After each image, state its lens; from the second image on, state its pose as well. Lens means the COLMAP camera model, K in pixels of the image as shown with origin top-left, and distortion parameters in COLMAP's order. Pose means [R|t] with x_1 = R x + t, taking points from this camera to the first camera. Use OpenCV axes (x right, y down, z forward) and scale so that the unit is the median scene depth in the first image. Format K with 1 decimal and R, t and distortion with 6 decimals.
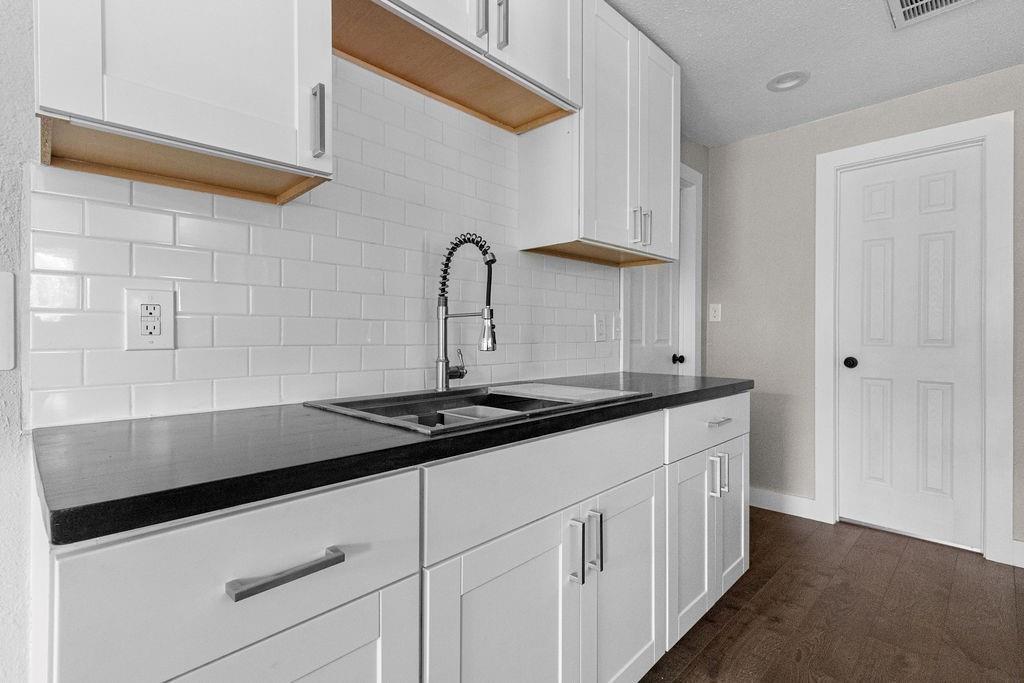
lens RADIAL K [[484.2, 0, 505.2], [0, 484.2, 337.4], [0, 0, 1]] dist [0.001784, 0.000155]
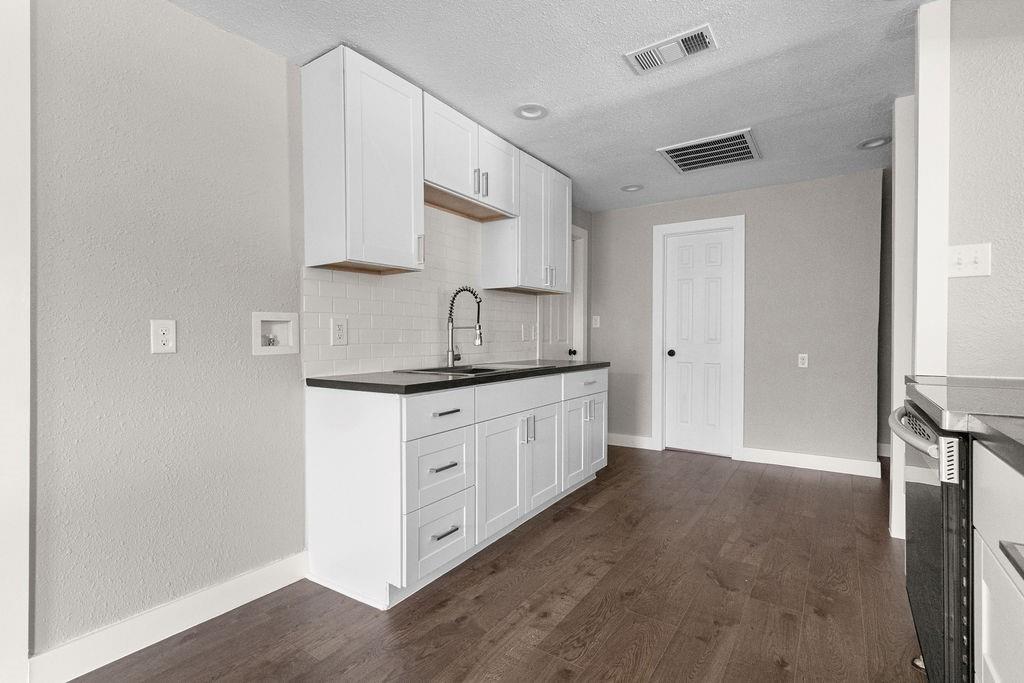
lens RADIAL K [[484.2, 0, 505.2], [0, 484.2, 337.4], [0, 0, 1]] dist [0.001784, 0.000155]
pose [[0.982261, -0.002287, 0.187503, -0.248162], [0.002274, 0.999997, 0.000288, -0.005805], [-0.187503, 0.000143, 0.982264, -0.832425]]
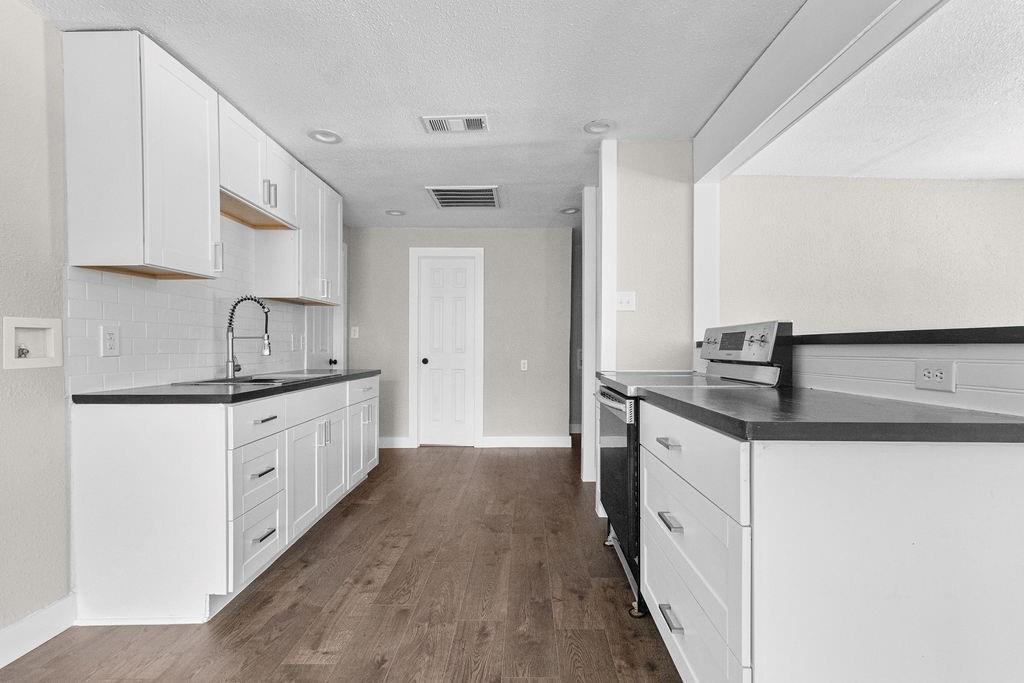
lens RADIAL K [[490.5, 0, 513.1], [0, 490.5, 346.6], [0, 0, 1]] dist [0.001229, 0.000173]
pose [[0.720762, -0.001615, 0.693181, -0.582381], [0.002185, 0.999998, 0.000057, -0.006769], [-0.693179, 0.001473, 0.720764, -0.982535]]
